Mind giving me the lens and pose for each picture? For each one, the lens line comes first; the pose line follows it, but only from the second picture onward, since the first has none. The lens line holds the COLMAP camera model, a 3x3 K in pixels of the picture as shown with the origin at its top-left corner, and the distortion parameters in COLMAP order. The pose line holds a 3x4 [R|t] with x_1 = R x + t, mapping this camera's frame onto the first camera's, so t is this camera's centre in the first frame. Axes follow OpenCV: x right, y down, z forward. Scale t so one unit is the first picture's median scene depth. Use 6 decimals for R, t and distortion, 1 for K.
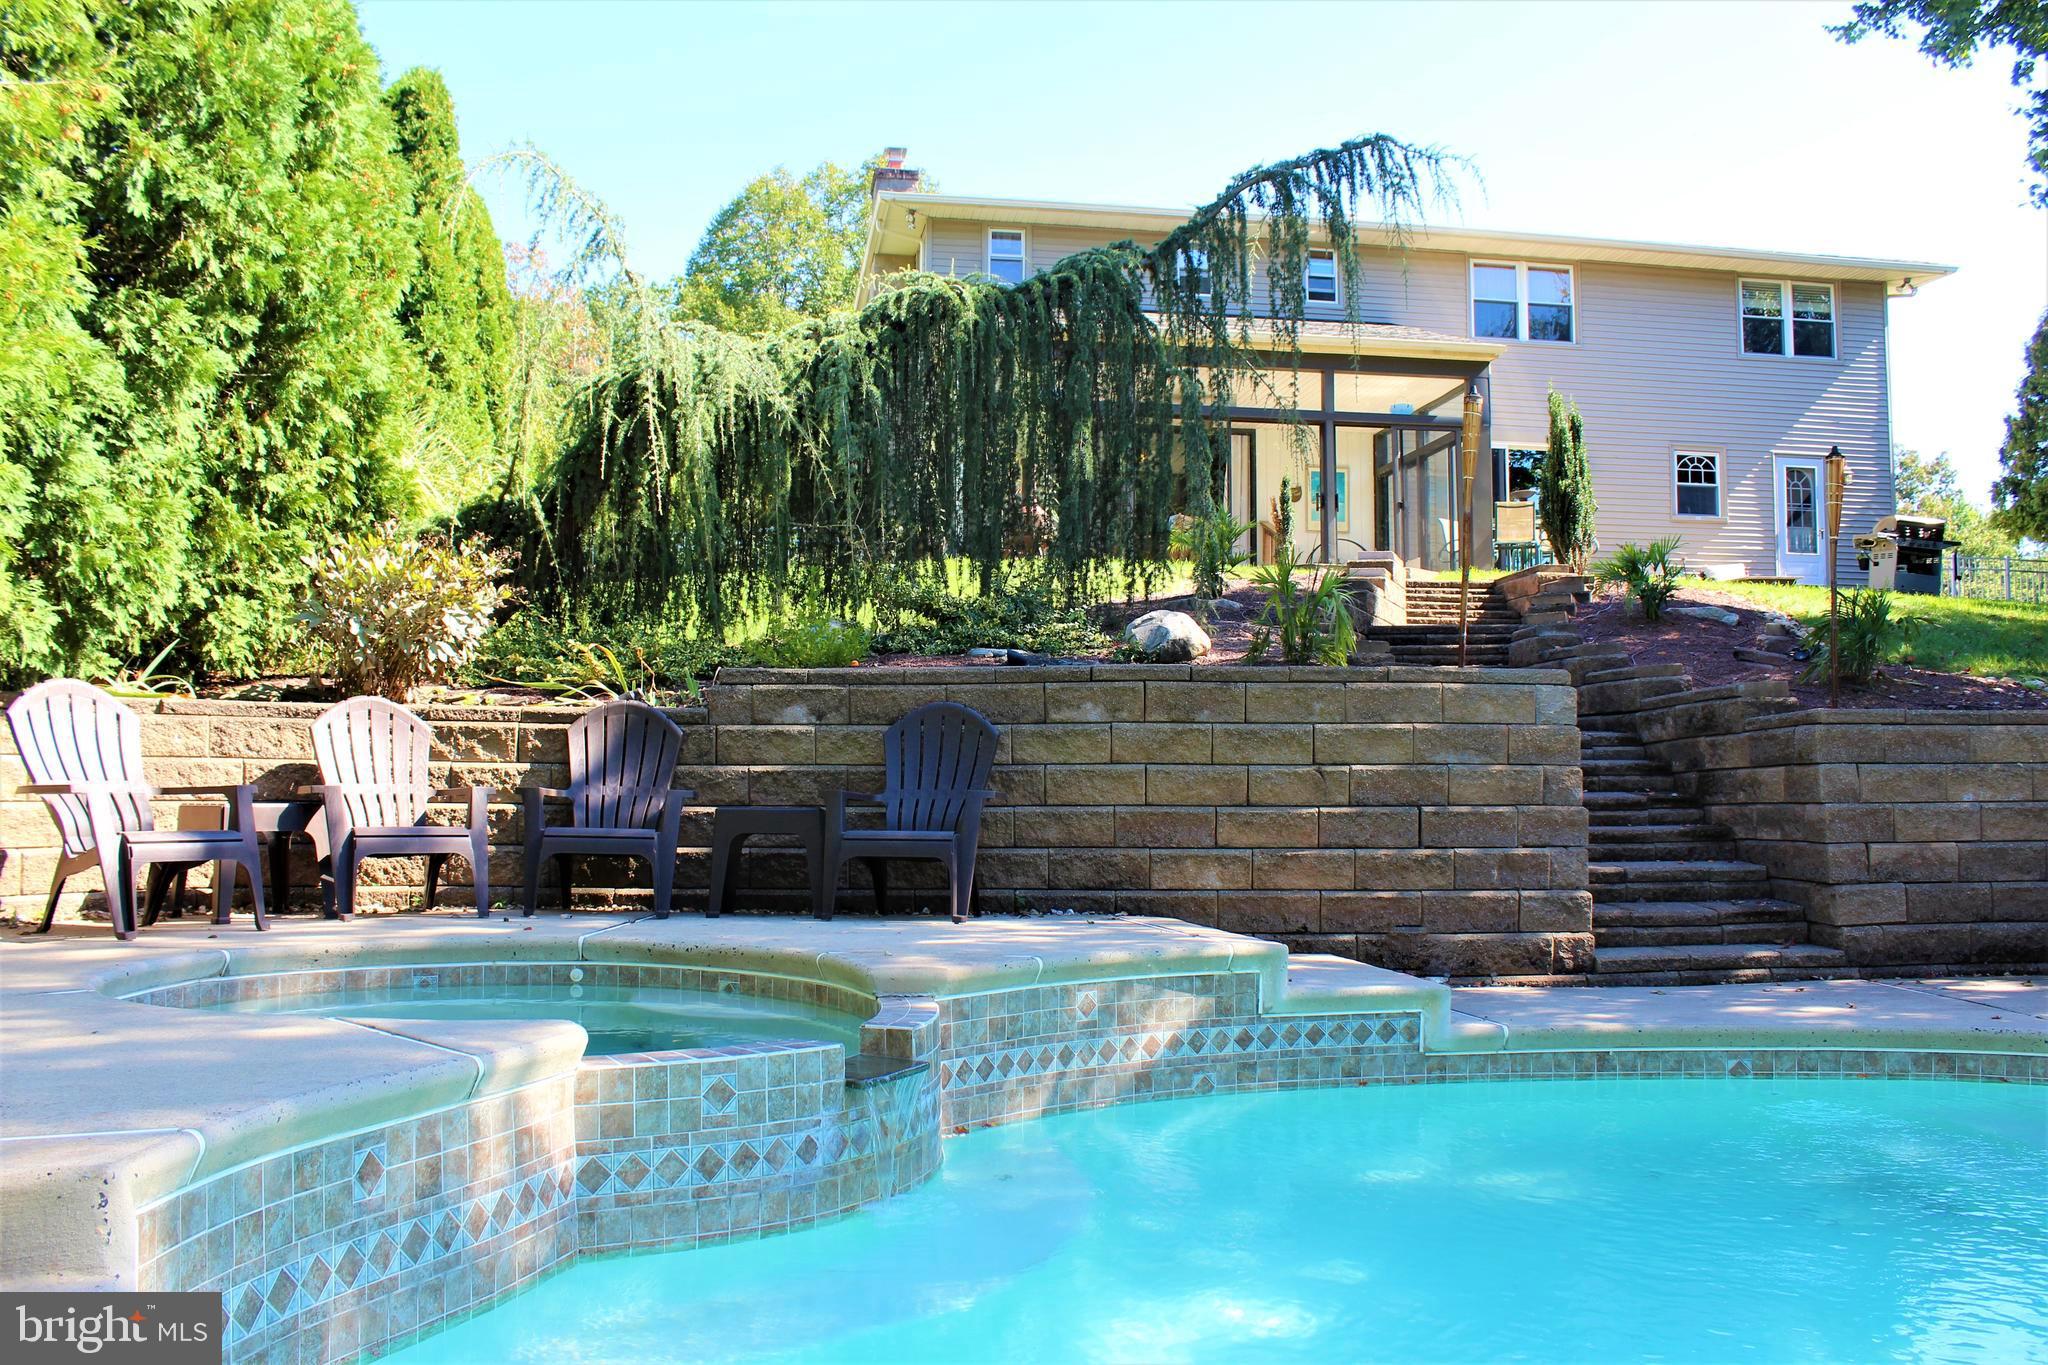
lens RADIAL K [[1736.7, 0, 1024.0], [0, 1736.7, 682.5], [0, 0, 1]] dist [-0.183198, 0.188955]
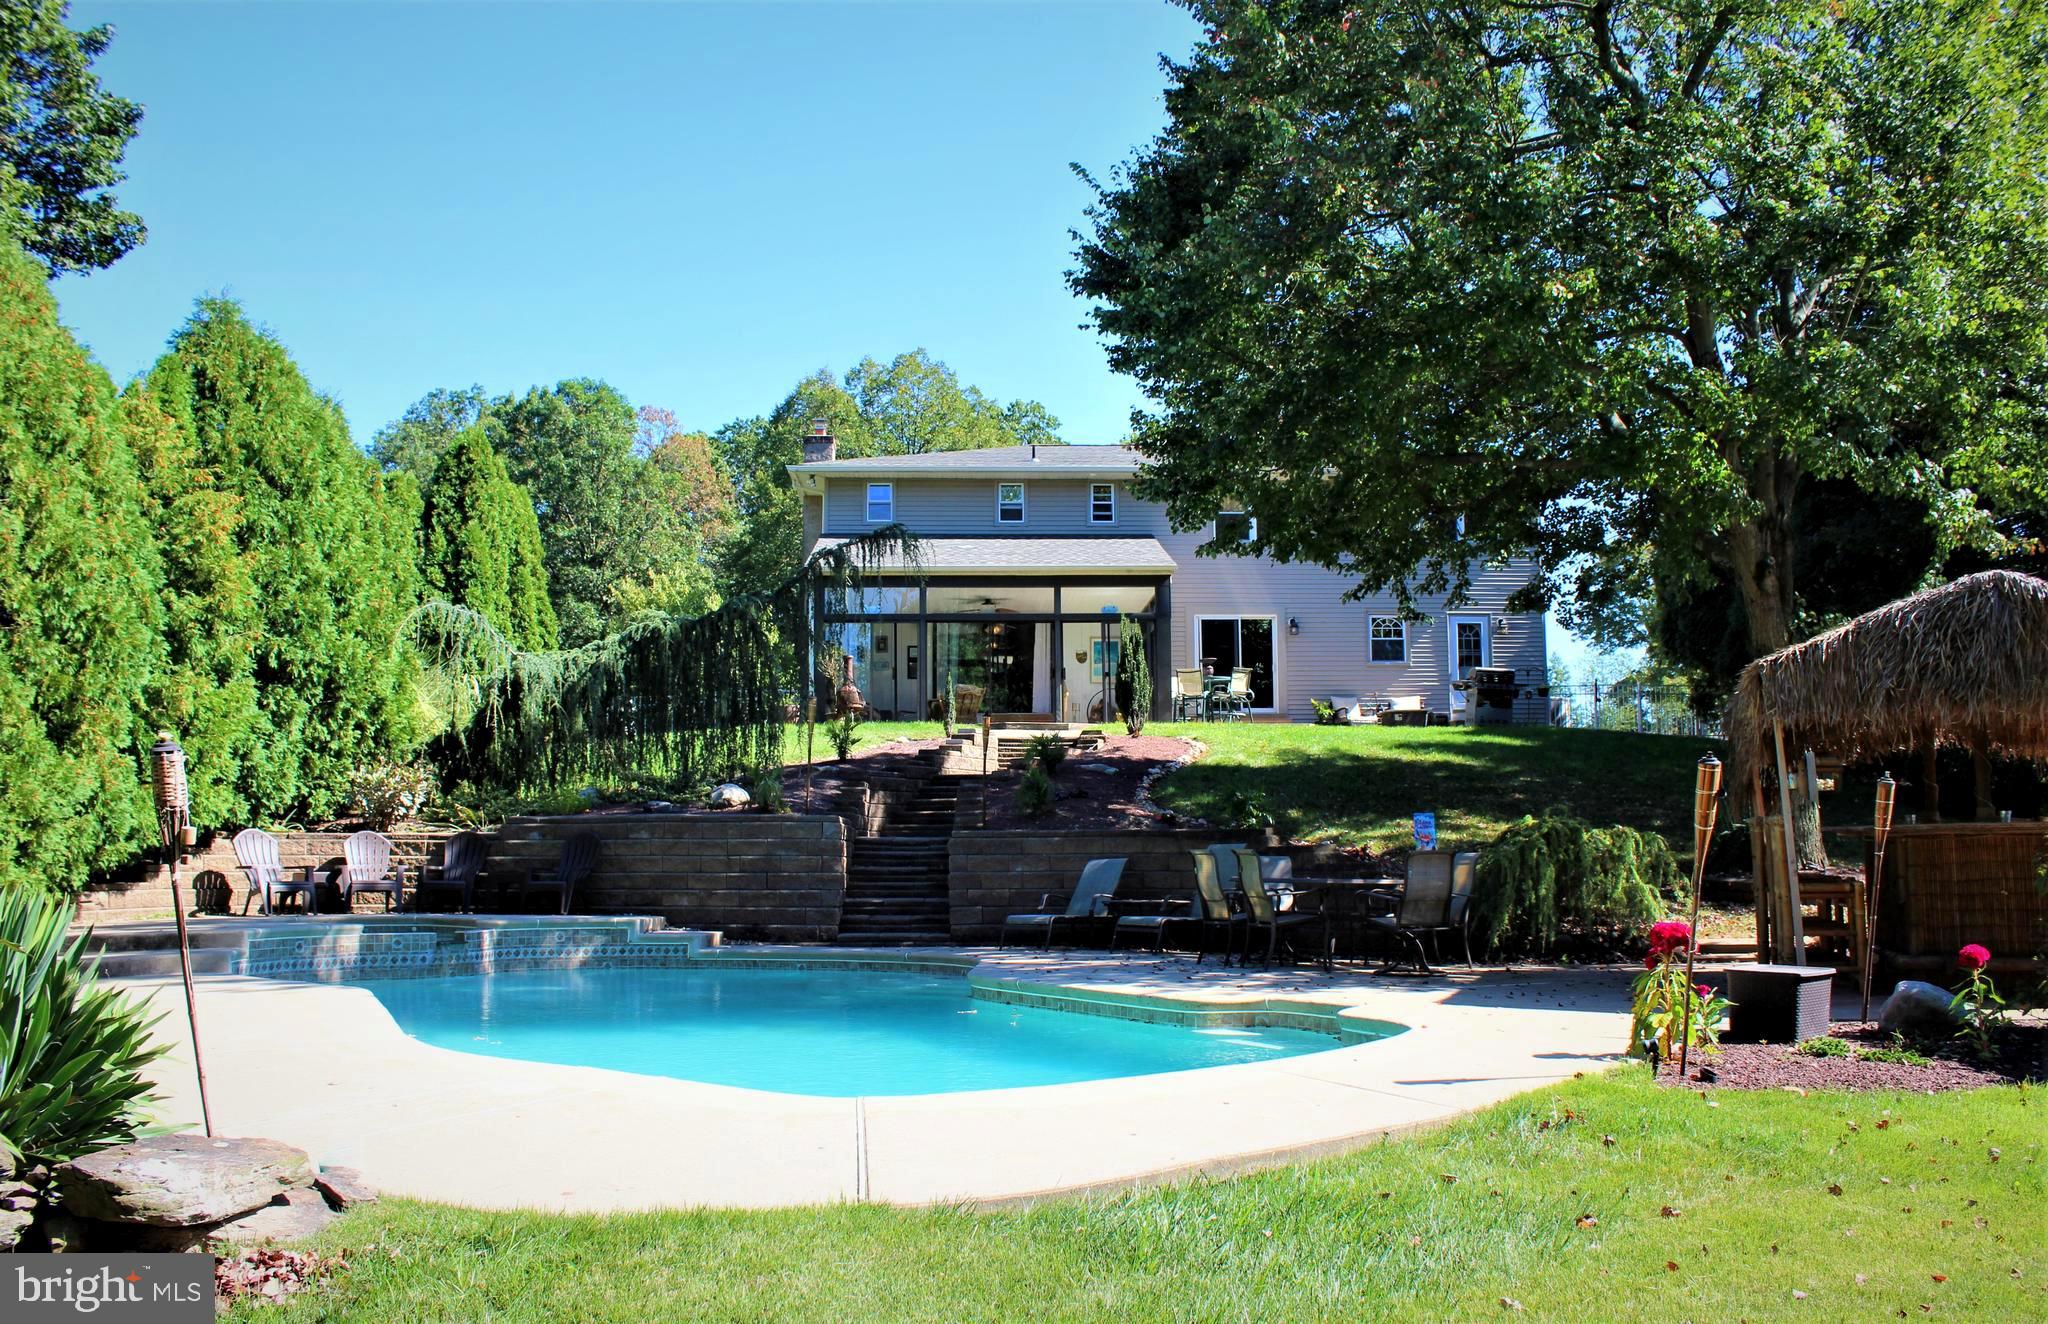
lens RADIAL K [[1717.4, 0, 1018.9], [0, 1717.4, 696.5], [0, 0, 1]] dist [-0.185657, 0.188858]
pose [[0.993080, -0.021123, -0.115525, 0.924339], [0.017021, 0.999193, -0.036372, -0.089036], [0.116200, 0.034154, 0.992638, -1.462289]]
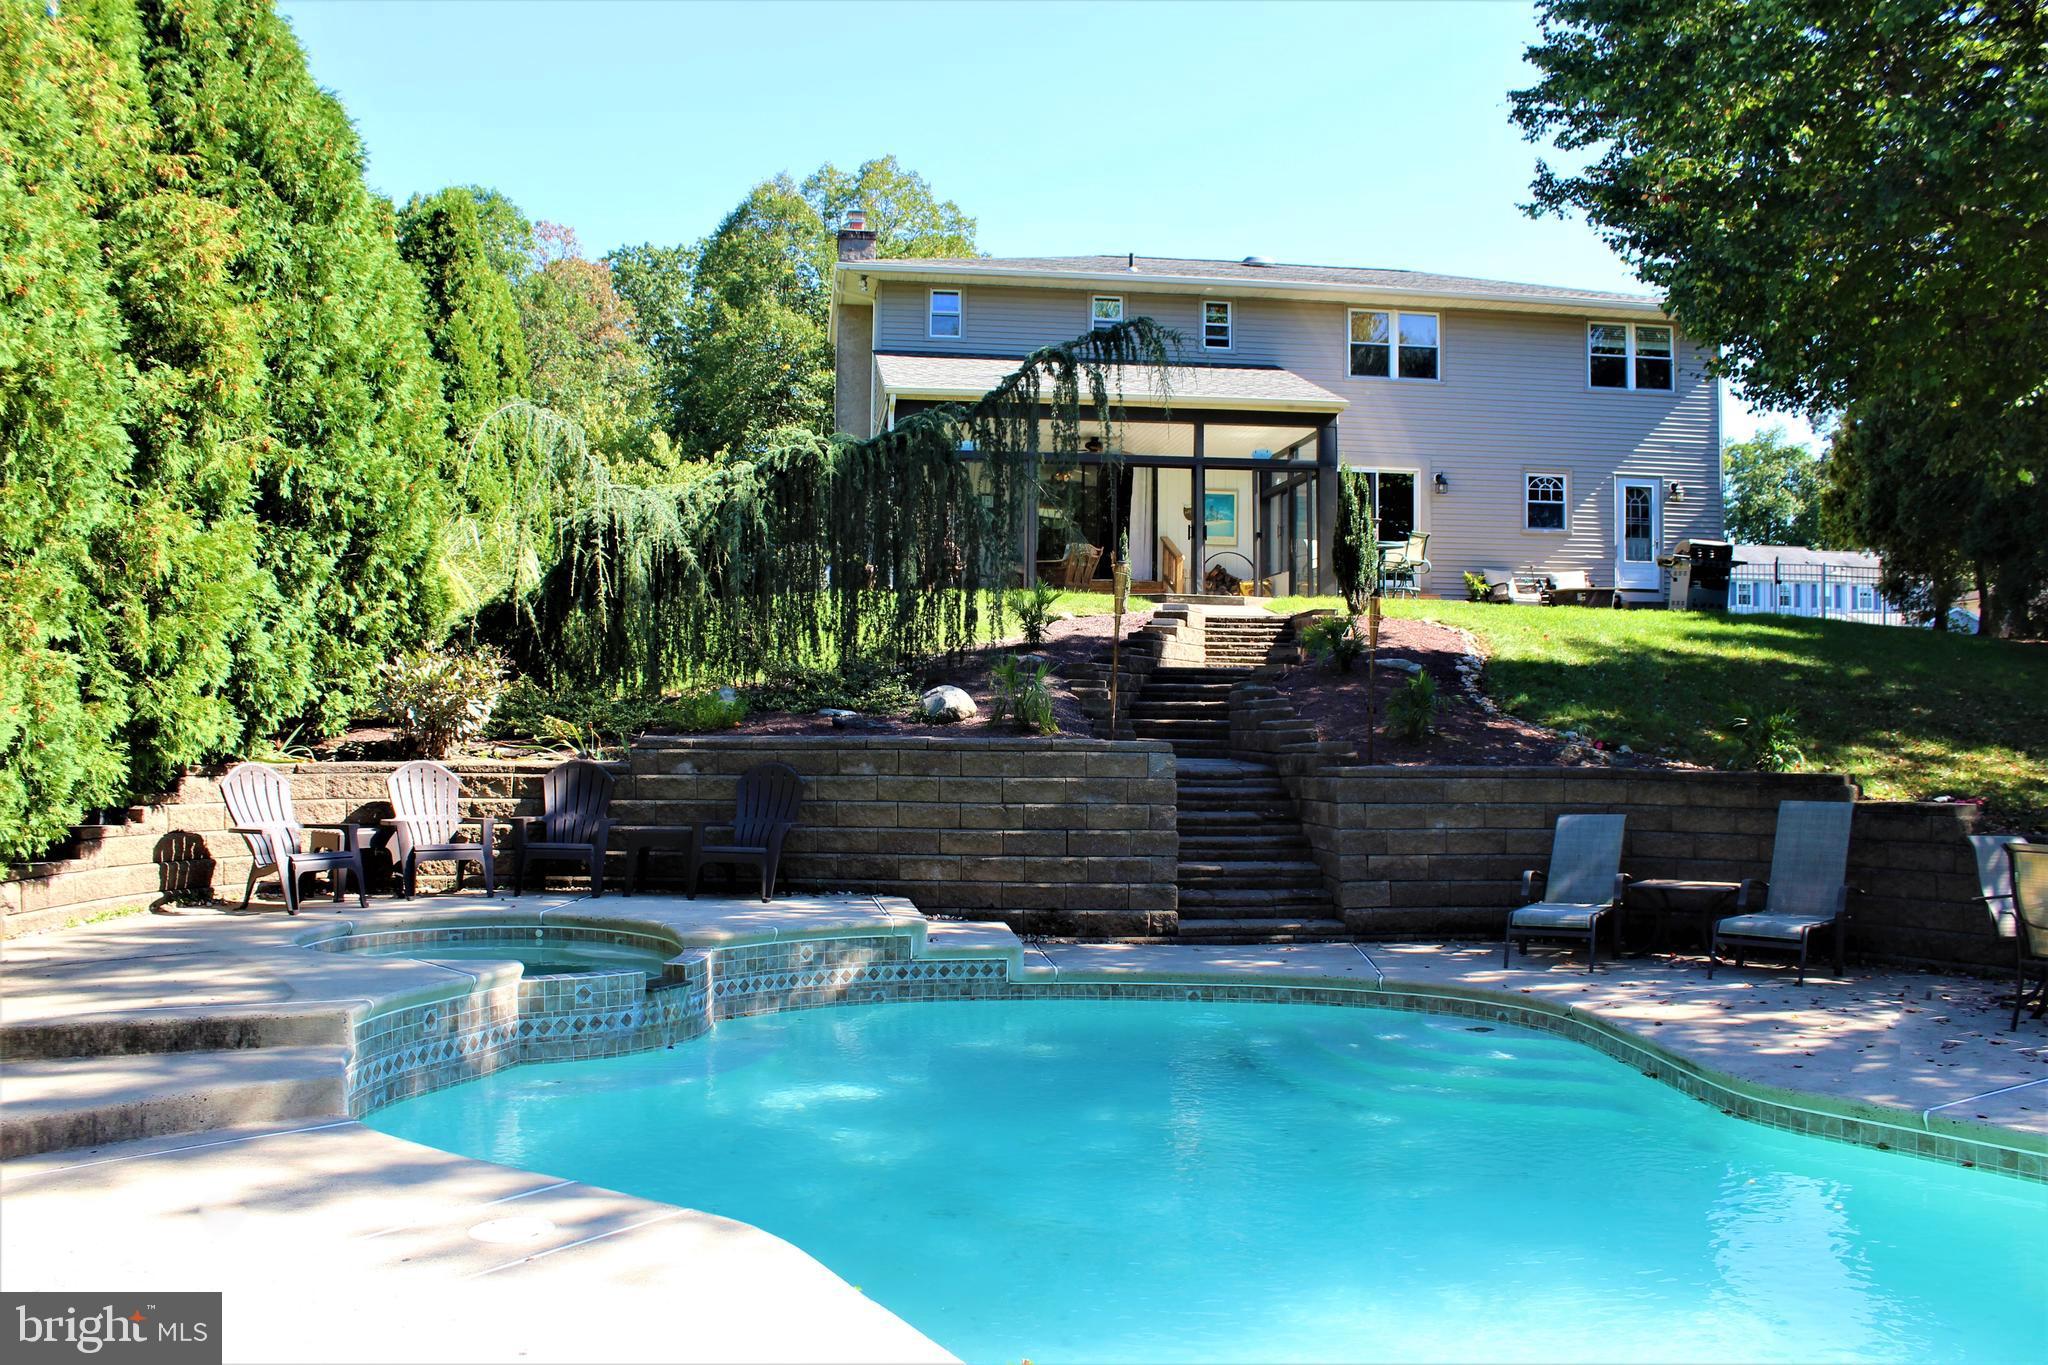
lens RADIAL K [[1736.7, 0, 1024.0], [0, 1736.7, 682.5], [0, 0, 1]] dist [-0.183198, 0.188955]
pose [[0.999755, 0.002620, -0.021974, 0.238236], [-0.001772, 0.999257, 0.038496, -0.134881], [0.022059, -0.038448, 0.999017, -0.642541]]
